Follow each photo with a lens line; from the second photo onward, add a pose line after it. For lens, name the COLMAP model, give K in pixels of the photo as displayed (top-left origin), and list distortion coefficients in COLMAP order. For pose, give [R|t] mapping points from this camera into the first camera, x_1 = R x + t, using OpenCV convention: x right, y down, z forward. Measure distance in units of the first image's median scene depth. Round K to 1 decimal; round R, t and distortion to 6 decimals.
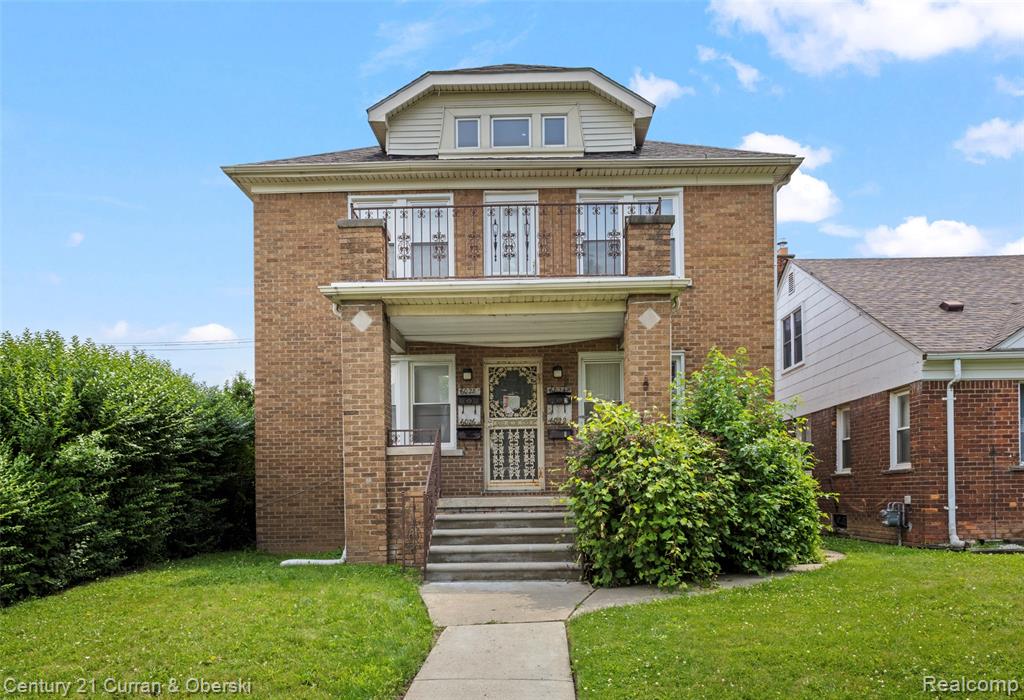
lens RADIAL K [[707.7, 0, 512.2], [0, 707.7, 341.1], [0, 0, 1]] dist [0.000250, 0.000265]
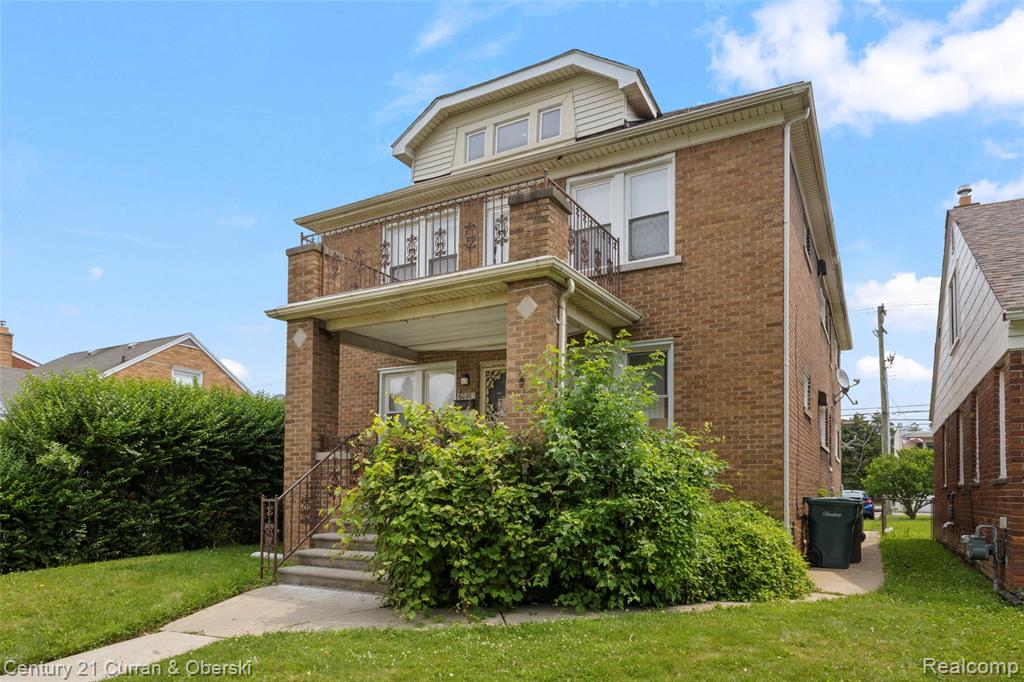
lens RADIAL K [[635.7, 0, 512.0], [0, 635.7, 341.0], [0, 0, 1]] dist [-0.000731, -0.000078]
pose [[0.885963, -0.085113, -0.455878, 0.416722], [0.077136, 0.996366, -0.036116, 0.029887], [0.457295, -0.003167, 0.889309, 0.214595]]
